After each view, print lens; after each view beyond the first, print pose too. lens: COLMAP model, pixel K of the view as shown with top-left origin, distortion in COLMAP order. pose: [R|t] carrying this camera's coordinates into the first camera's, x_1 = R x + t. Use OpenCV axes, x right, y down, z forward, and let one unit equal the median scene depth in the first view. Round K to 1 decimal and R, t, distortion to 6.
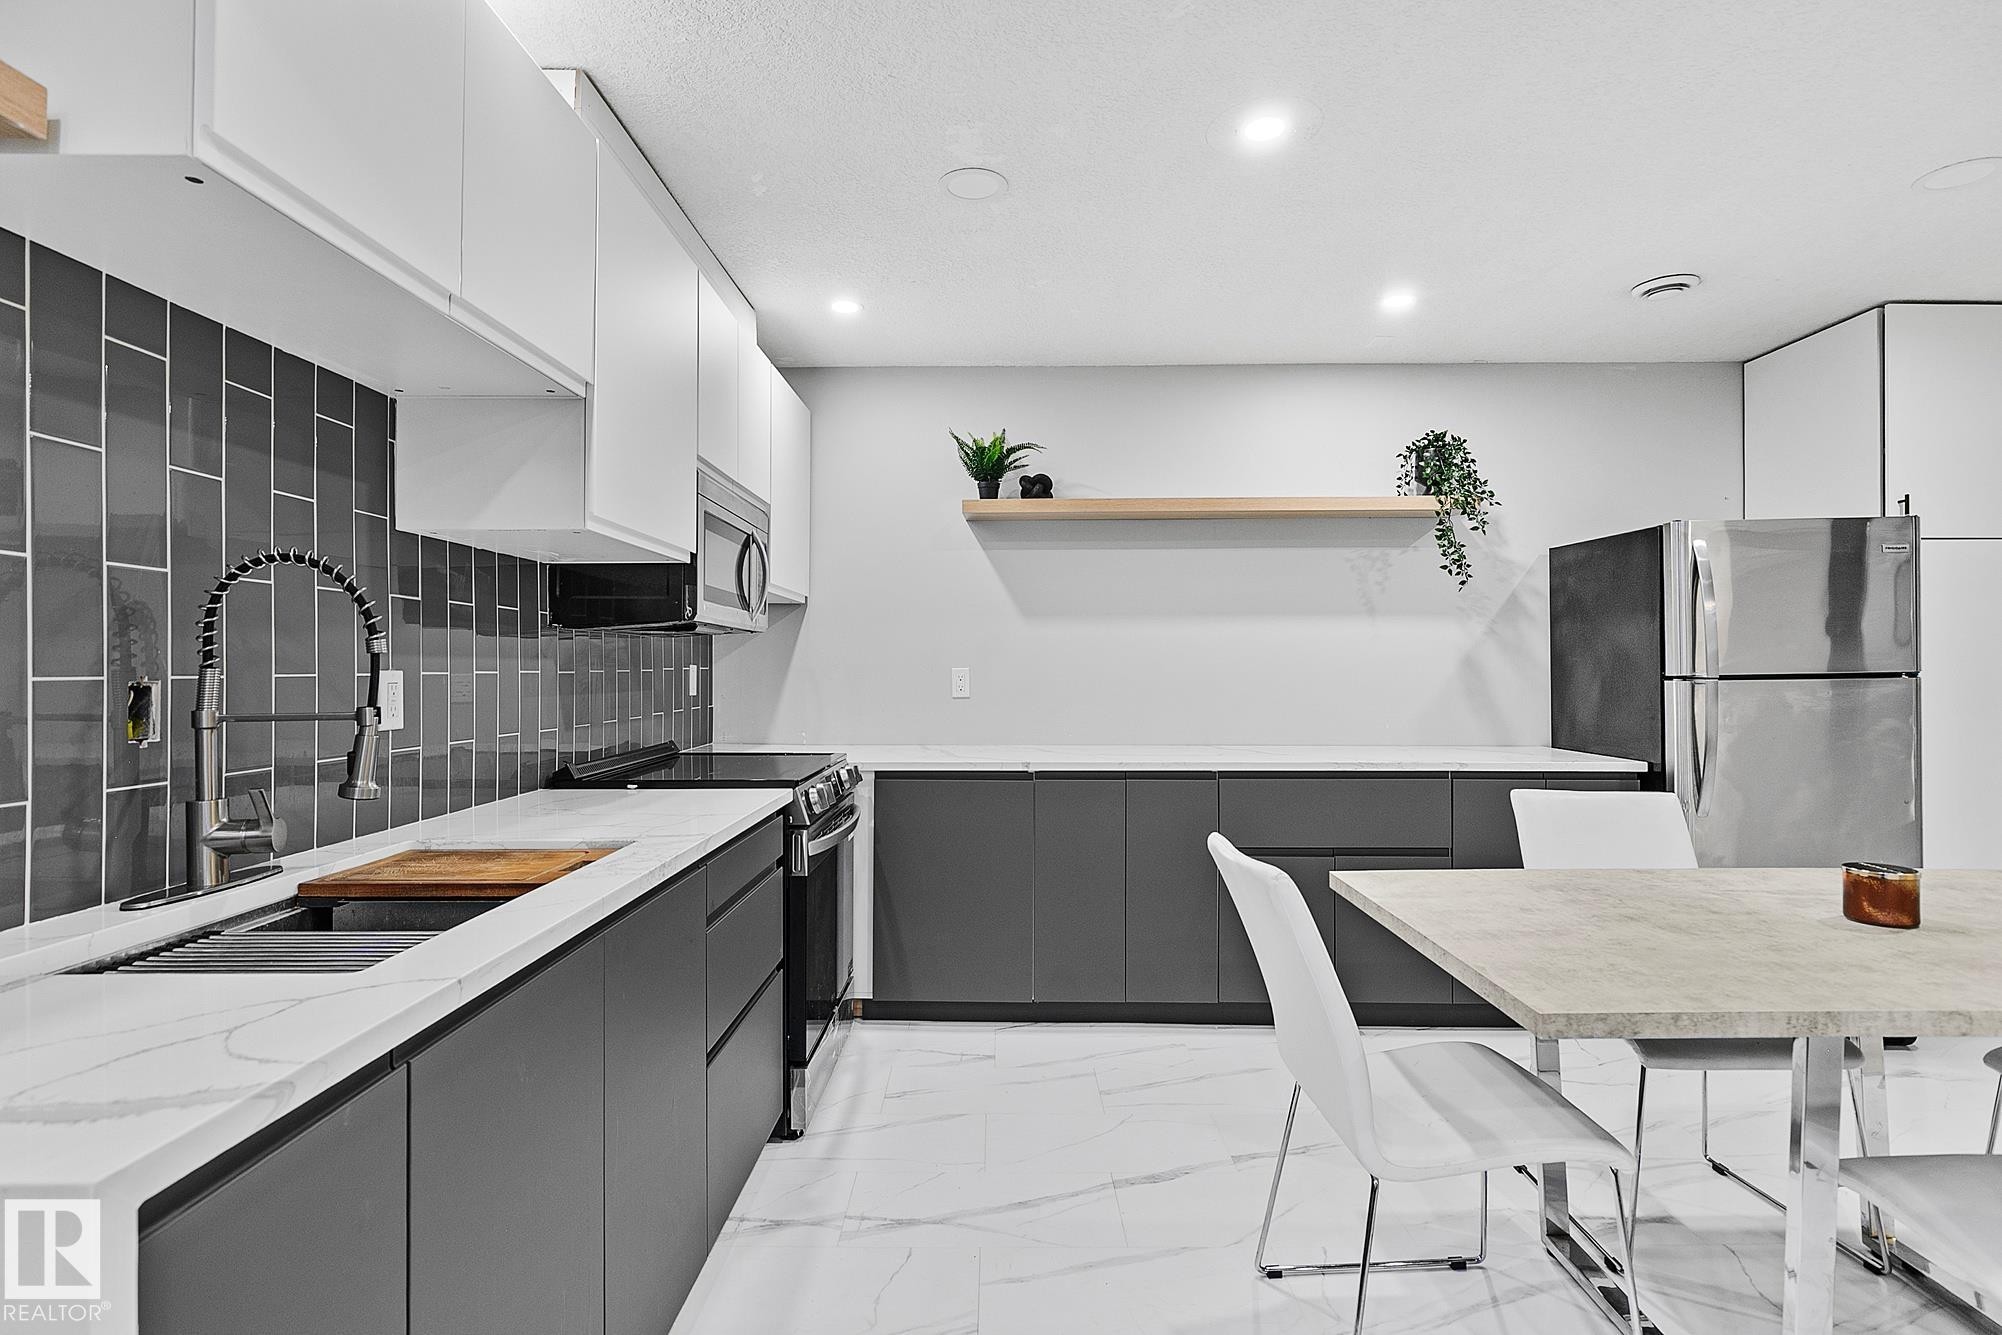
lens RADIAL K [[992.9, 0, 994.6], [0, 992.9, 666.5], [0, 0, 1]] dist [0.003955, 0.000401]
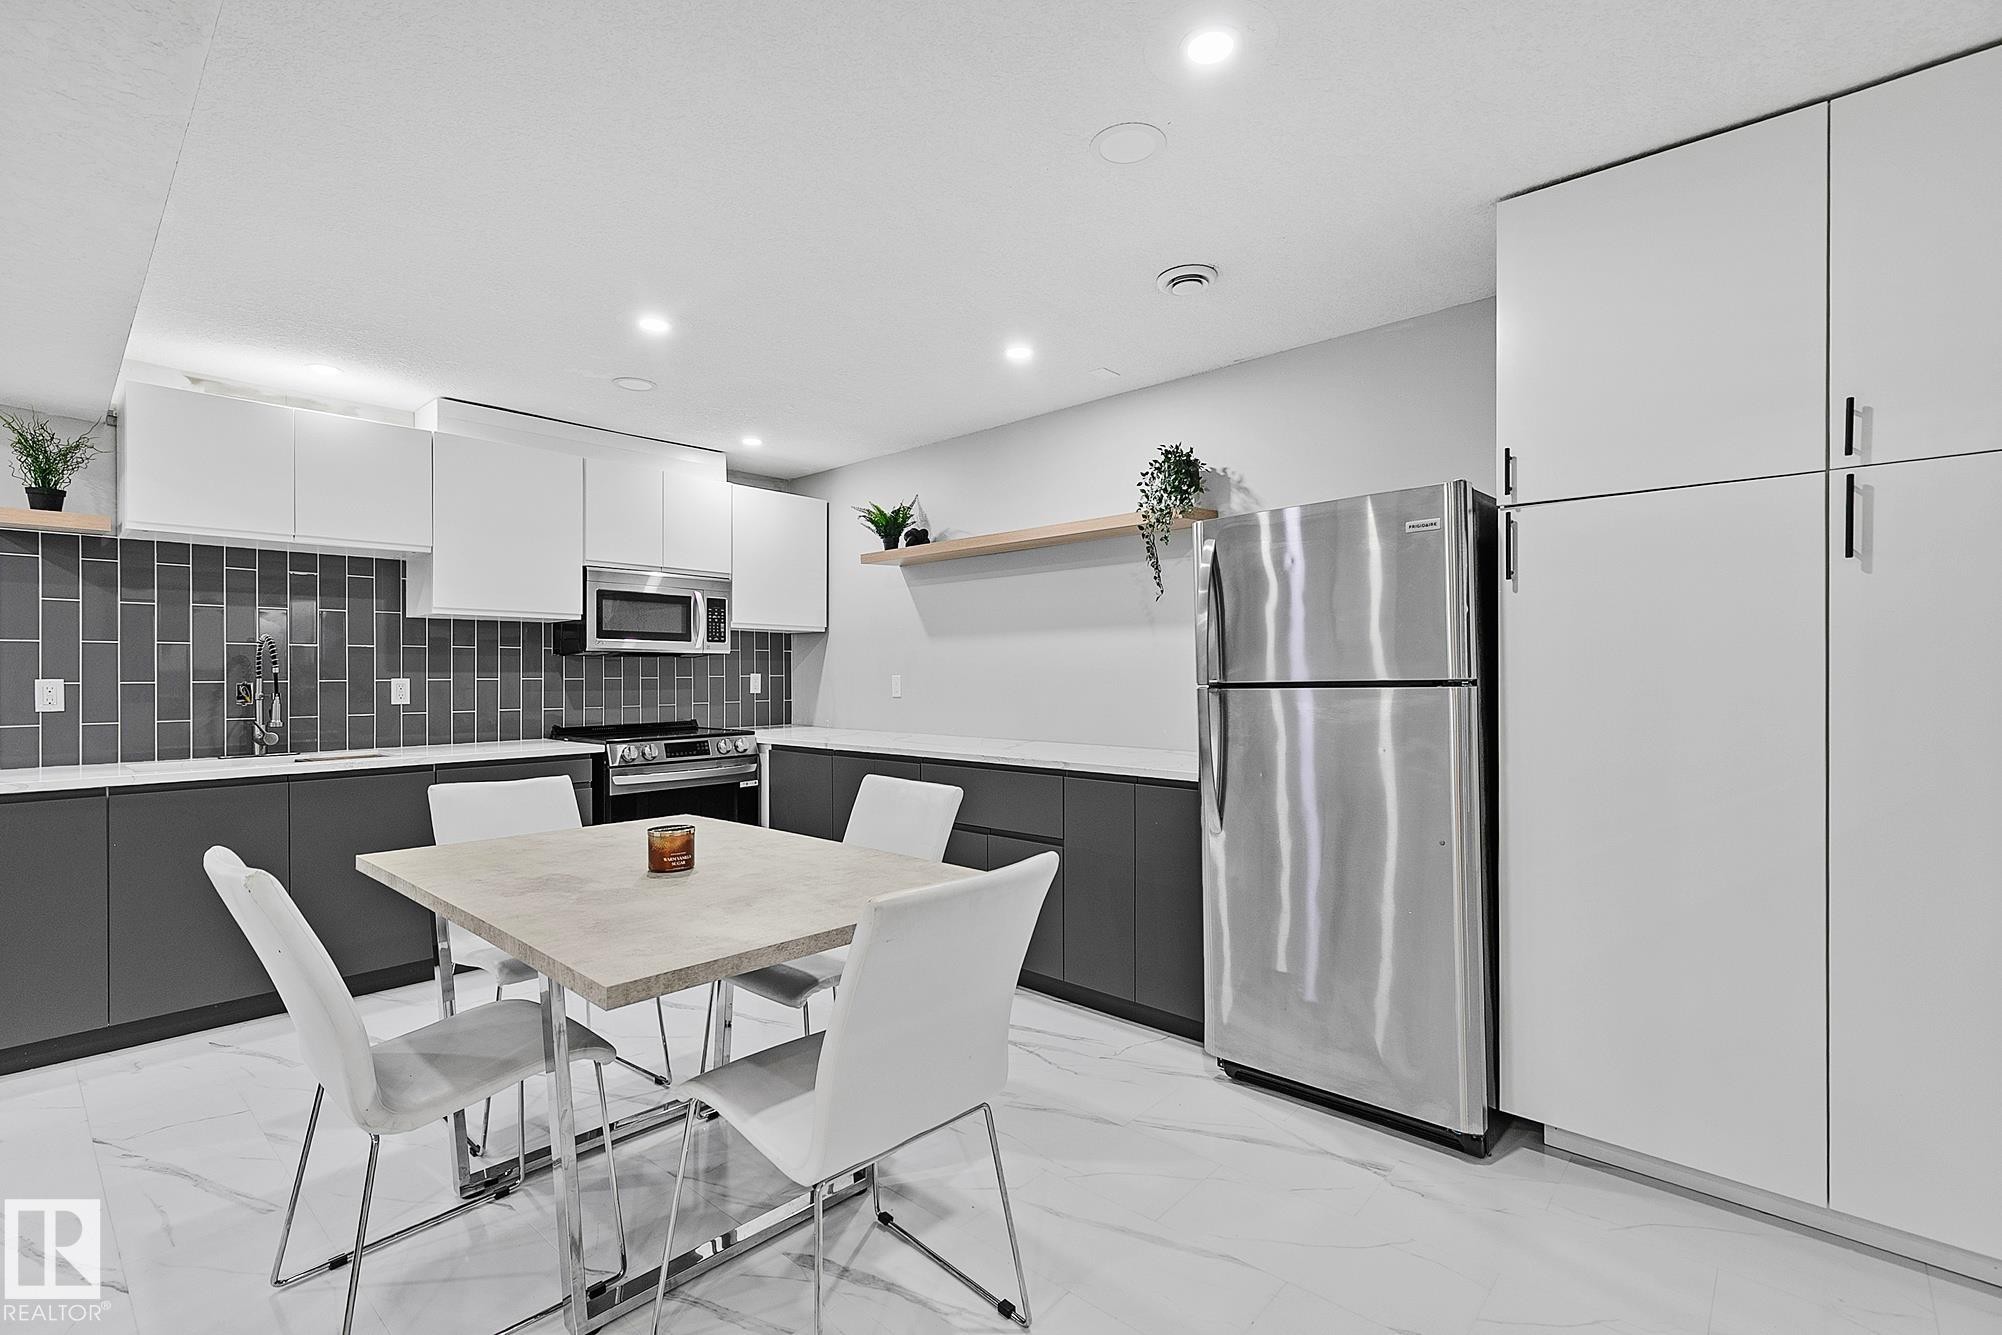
lens RADIAL K [[903.6, 0, 996.8], [0, 903.6, 676.7], [0, 0, 1]] dist [0.003073, 0.000234]
pose [[0.743128, -0.000190, -0.669150, 0.932851], [0.004682, 0.999977, 0.004916, -0.002676], [0.669133, -0.006786, 0.743111, 0.183723]]
